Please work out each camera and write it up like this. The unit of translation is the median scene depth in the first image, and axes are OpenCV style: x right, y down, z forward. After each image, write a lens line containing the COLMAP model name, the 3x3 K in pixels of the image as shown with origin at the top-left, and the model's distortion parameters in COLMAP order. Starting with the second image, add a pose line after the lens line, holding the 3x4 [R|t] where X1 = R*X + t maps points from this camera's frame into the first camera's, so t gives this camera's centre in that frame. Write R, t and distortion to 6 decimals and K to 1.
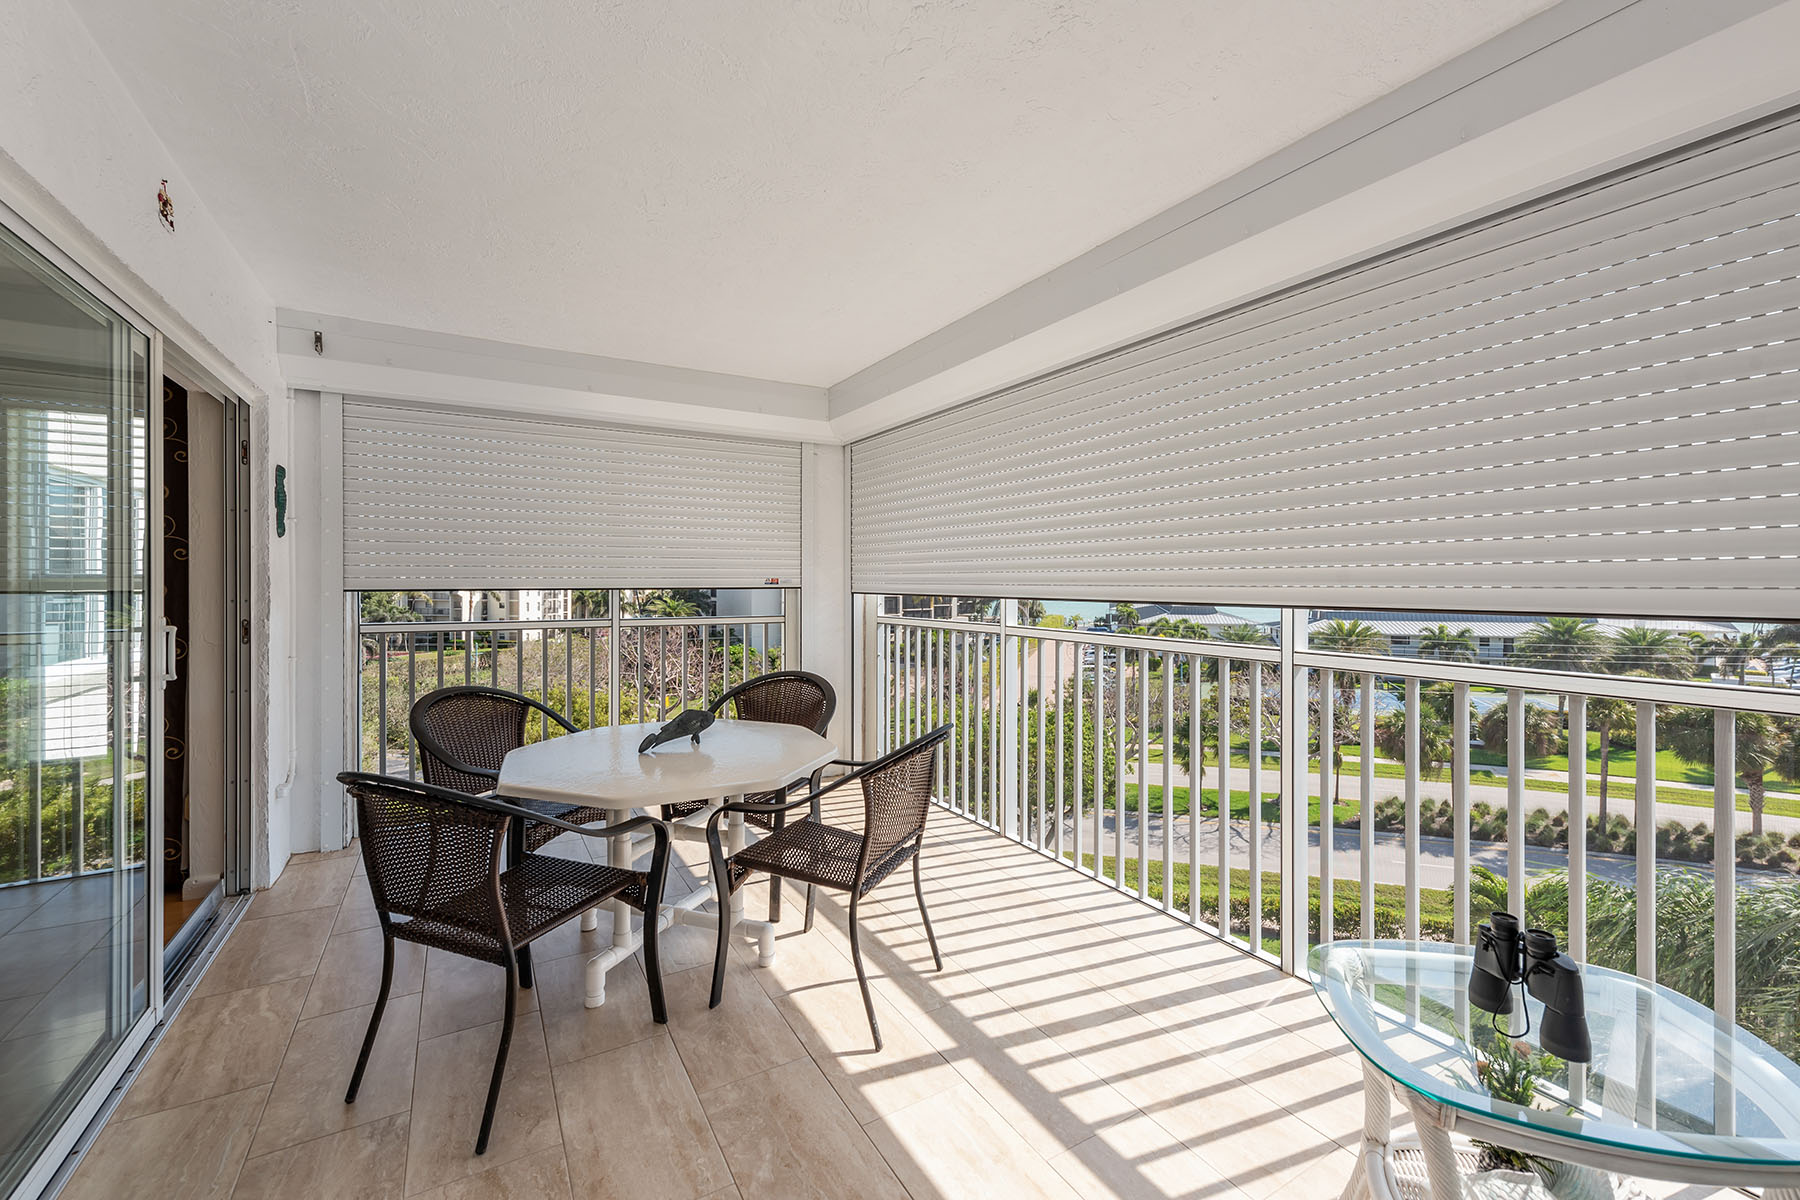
lens RADIAL K [[720.3, 0, 905.2], [0, 720.3, 582.9], [0, 0, 1]] dist [0.013581, -0.000637]
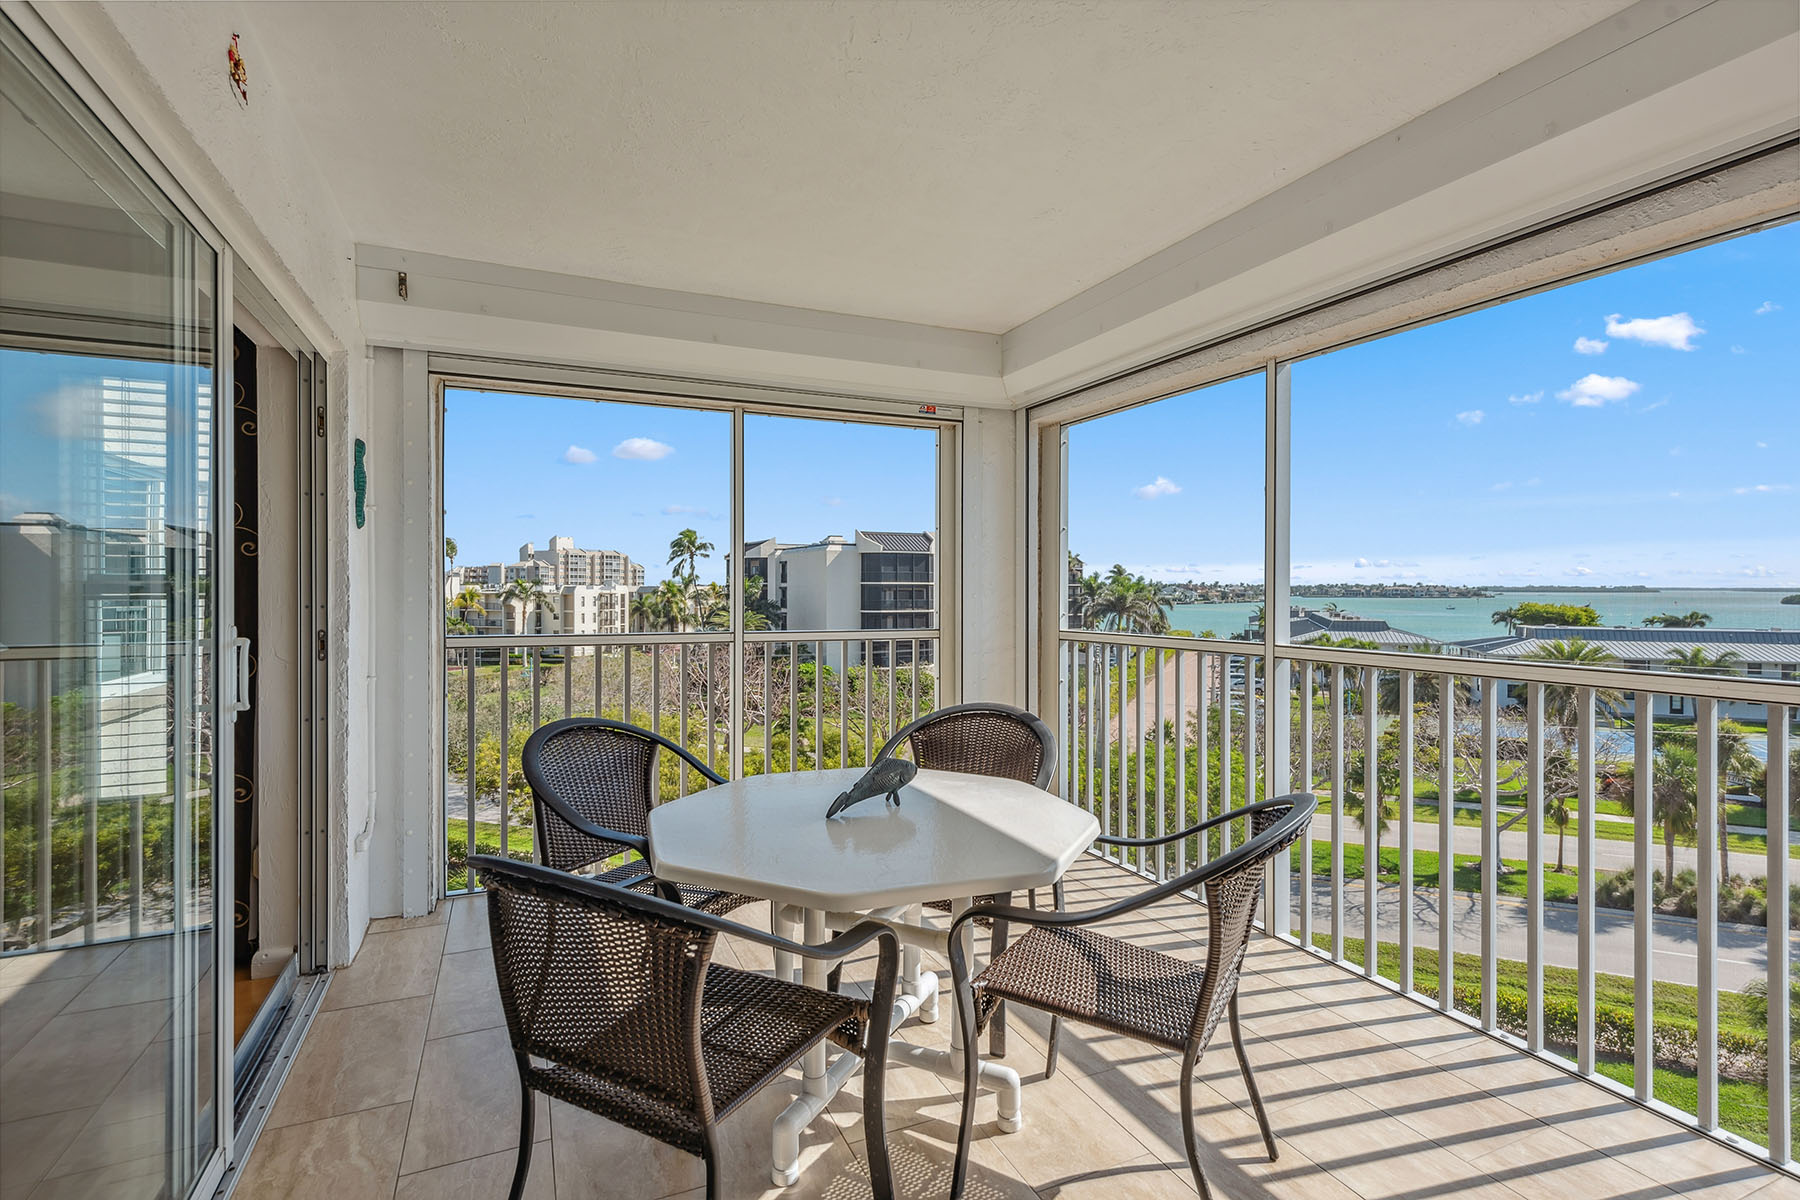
lens RADIAL K [[832.8, 0, 904.4], [0, 832.8, 592.8], [0, 0, 1]] dist [0.015246, -0.000274]
pose [[0.993860, 0.000653, -0.110642, -0.158930], [-0.000591, 1.000000, 0.000591, 0.008322], [0.110643, -0.000522, 0.993860, 0.146141]]
